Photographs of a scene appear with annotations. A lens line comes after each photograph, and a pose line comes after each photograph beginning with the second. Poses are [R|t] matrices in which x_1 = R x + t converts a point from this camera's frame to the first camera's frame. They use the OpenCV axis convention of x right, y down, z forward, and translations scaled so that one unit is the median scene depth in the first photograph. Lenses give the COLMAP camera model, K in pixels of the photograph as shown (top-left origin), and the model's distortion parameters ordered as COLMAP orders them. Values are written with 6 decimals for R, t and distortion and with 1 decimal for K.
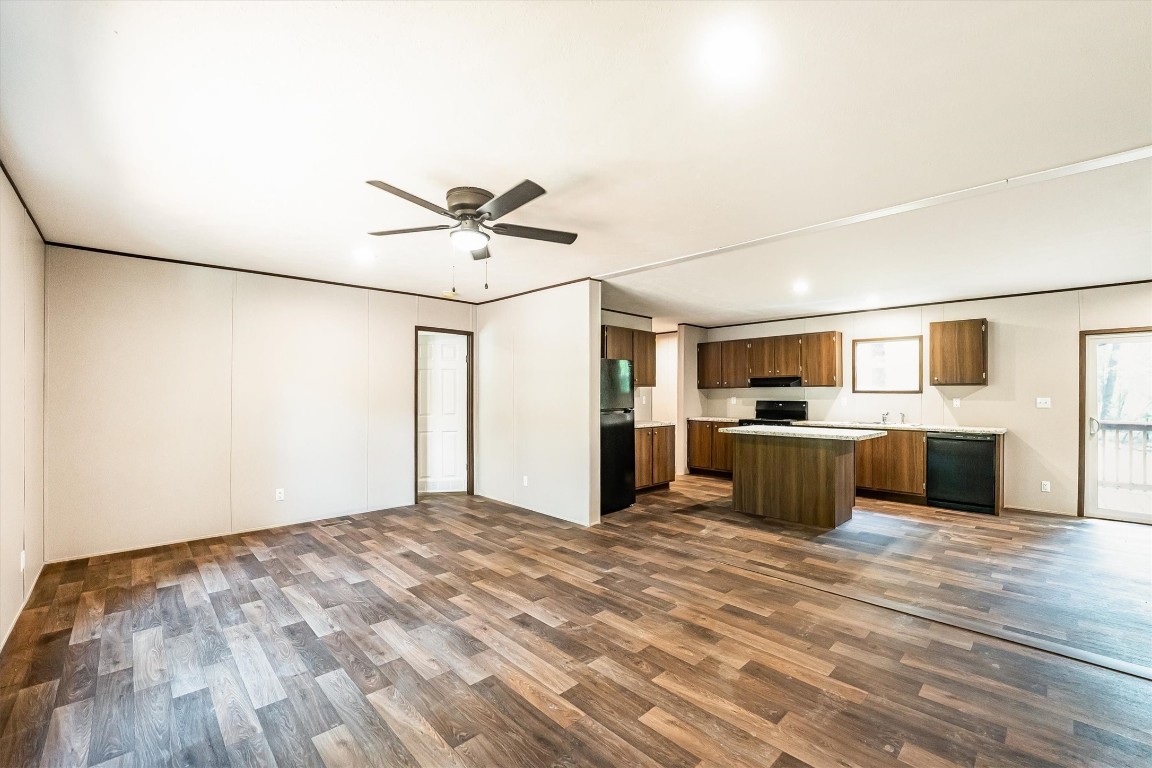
lens RADIAL K [[481.2, 0, 580.4], [0, 481.2, 384.6], [0, 0, 1]] dist [-0.023181, 0.000704]
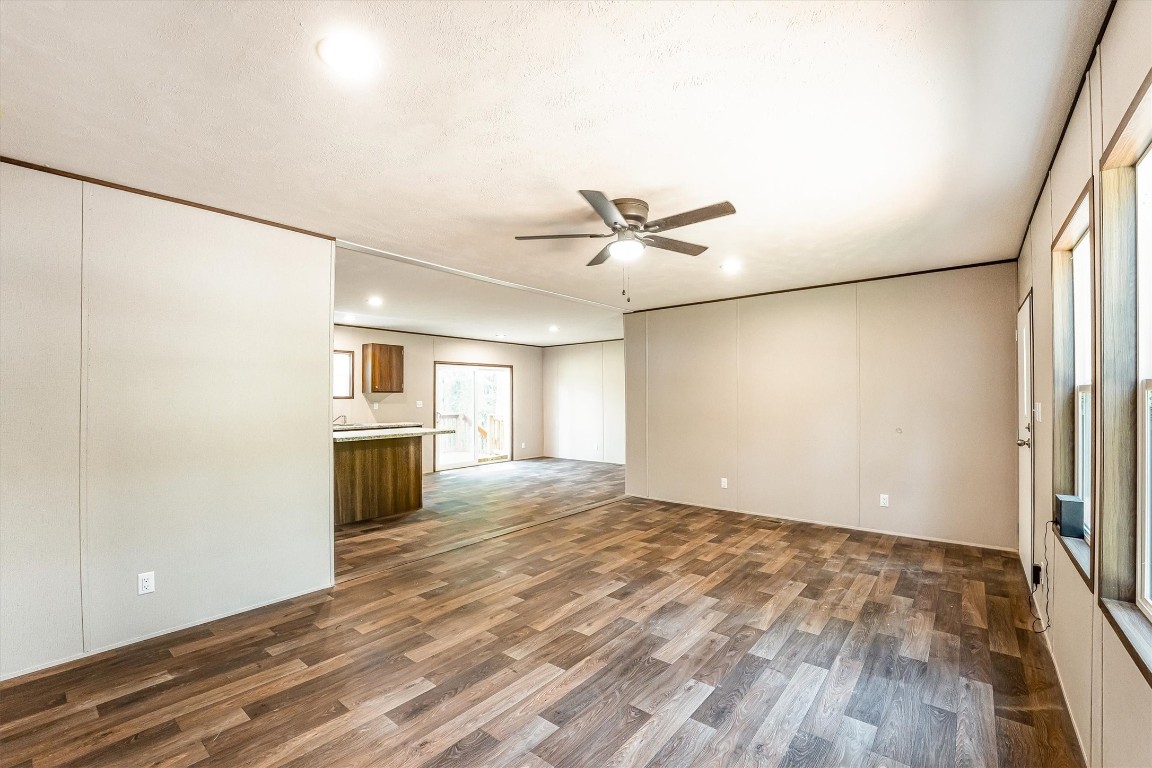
lens RADIAL K [[479.6, 0, 586.9], [0, 479.6, 394.9], [0, 0, 1]] dist [-0.028919, -0.000425]
pose [[-0.127759, 0.005967, 0.991787, -0.665422], [-0.012818, 0.999888, -0.007667, 0.012222], [-0.991722, -0.013692, -0.127669, 0.658073]]
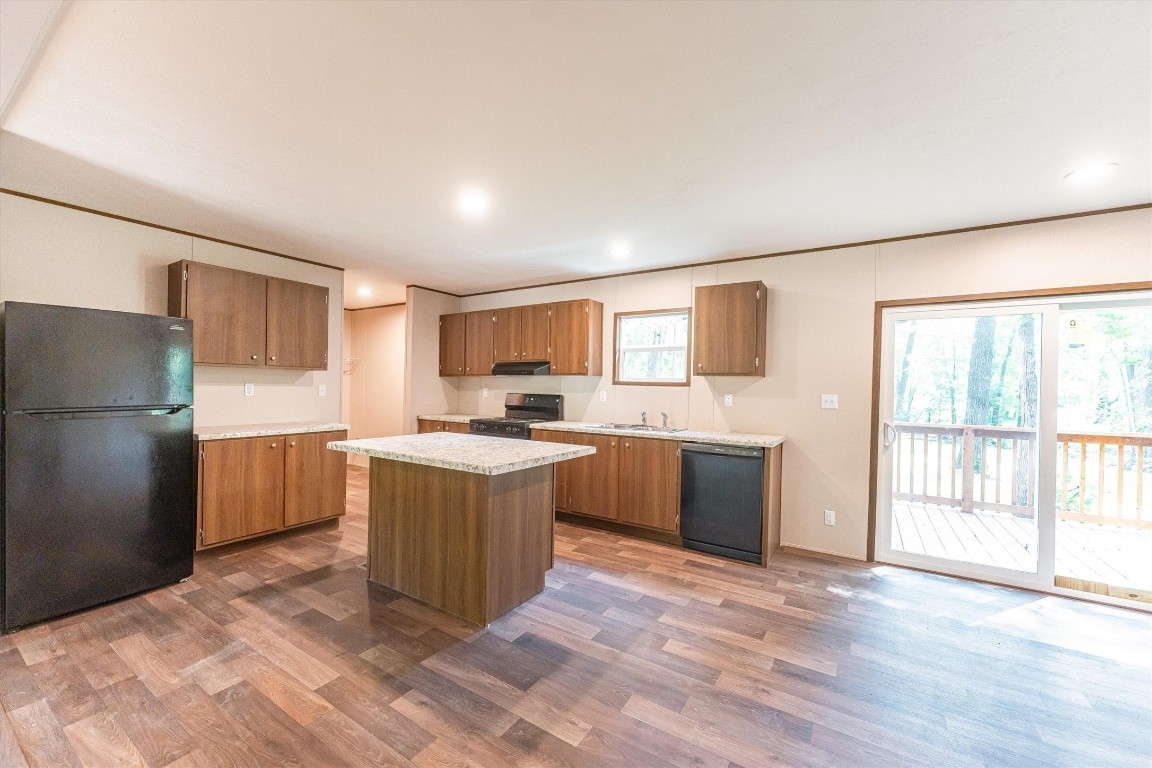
lens RADIAL K [[457.4, 0, 578.4], [0, 457.4, 382.2], [0, 0, 1]] dist [0.000516, 0.000042]
pose [[0.973337, 0.016516, 0.228783, 0.457148], [-0.019645, 0.999742, 0.011403, 0.008648], [-0.228536, -0.015593, 0.973411, 0.413984]]
